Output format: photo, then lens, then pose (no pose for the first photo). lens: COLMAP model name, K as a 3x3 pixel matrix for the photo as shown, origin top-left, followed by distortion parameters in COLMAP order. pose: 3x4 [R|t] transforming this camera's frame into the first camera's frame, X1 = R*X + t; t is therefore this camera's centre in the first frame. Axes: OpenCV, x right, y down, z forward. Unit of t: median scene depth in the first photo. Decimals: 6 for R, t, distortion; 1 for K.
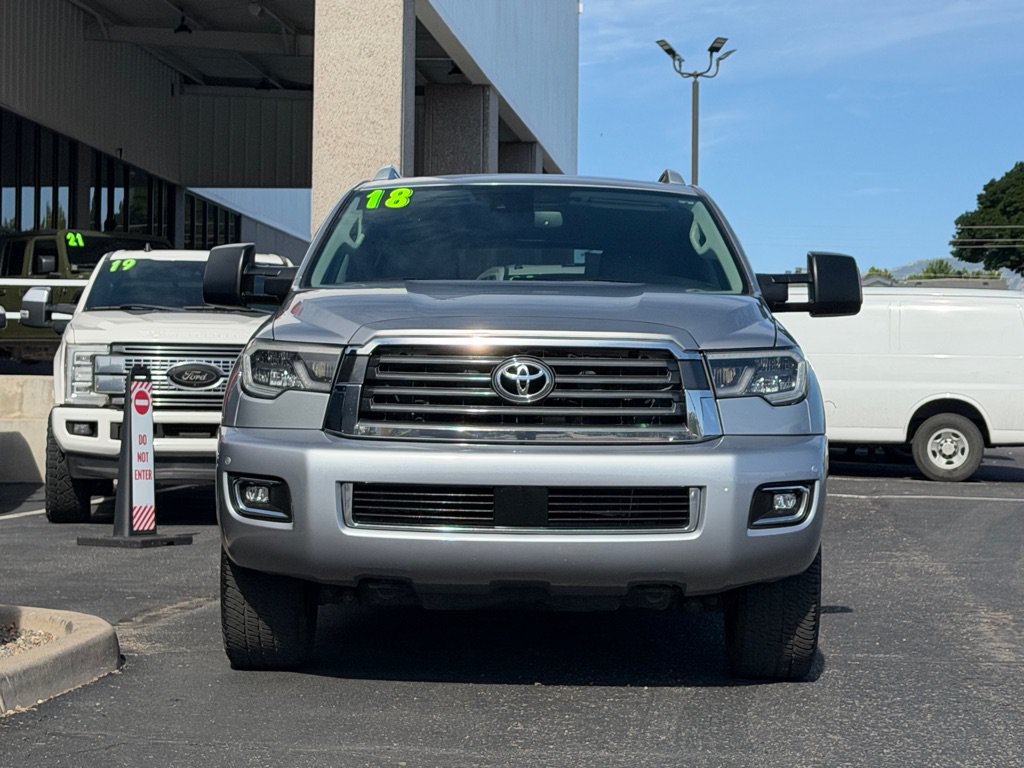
lens RADIAL K [[2275.3, 0, 522.8], [0, 2275.3, 384.2], [0, 0, 1]] dist [0.150068, 0.238104]
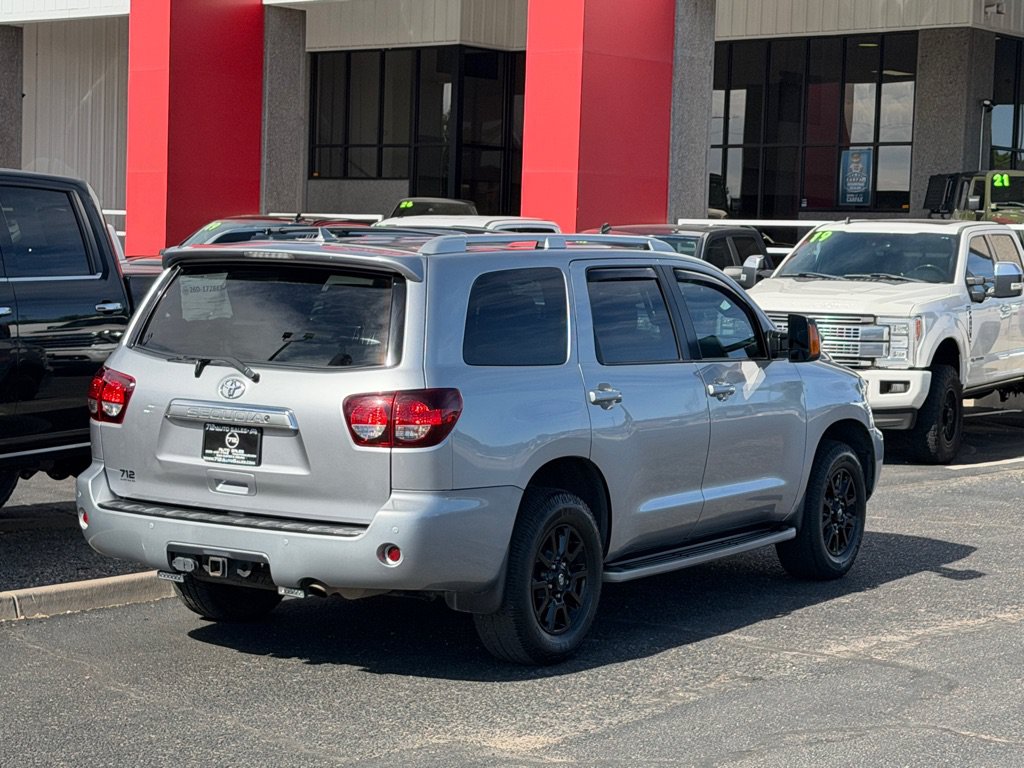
lens RADIAL K [[2217.0, 0, 554.6], [0, 2217.0, 384.3], [0, 0, 1]] dist [0.169806, 0.179225]
pose [[0.814186, 0.046203, -0.578763, 0.418656], [-0.008364, 0.997659, 0.067878, -0.056759], [0.580544, -0.050424, 0.812666, -0.034689]]
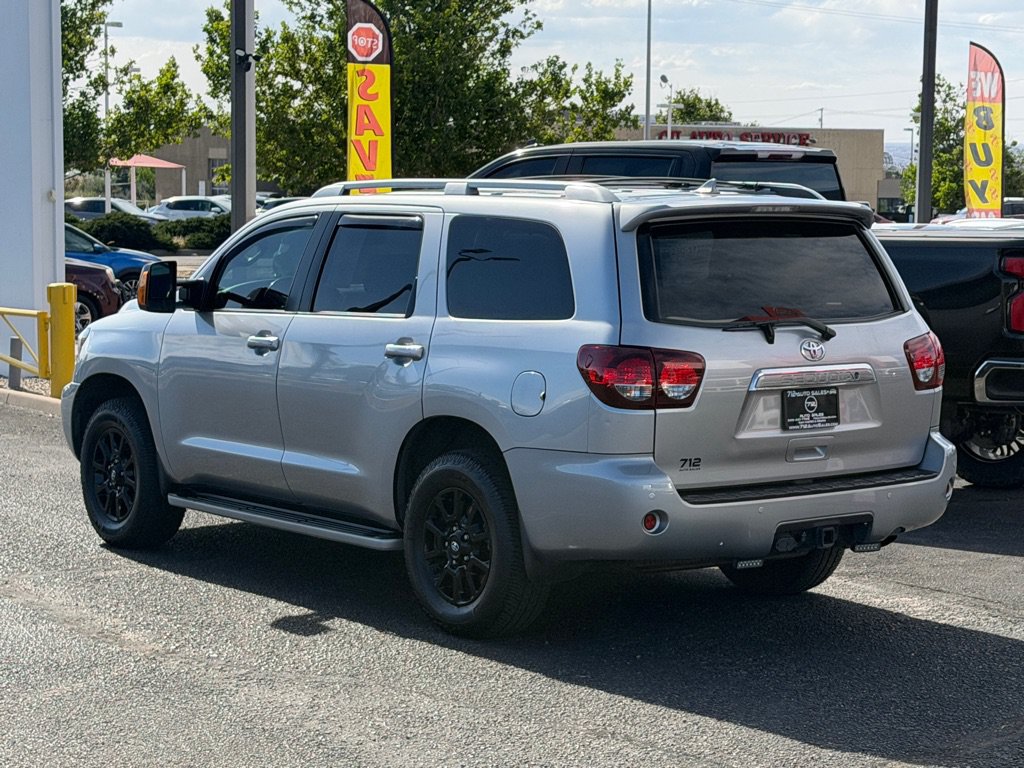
lens RADIAL K [[2273.1, 0, 532.5], [0, 2273.1, 386.1], [0, 0, 1]] dist [0.142347, 0.451723]
pose [[0.830982, -0.066026, 0.552368, -0.365881], [0.004962, 0.993772, 0.111324, -0.070186], [-0.556278, -0.089768, 0.826134, -0.041412]]
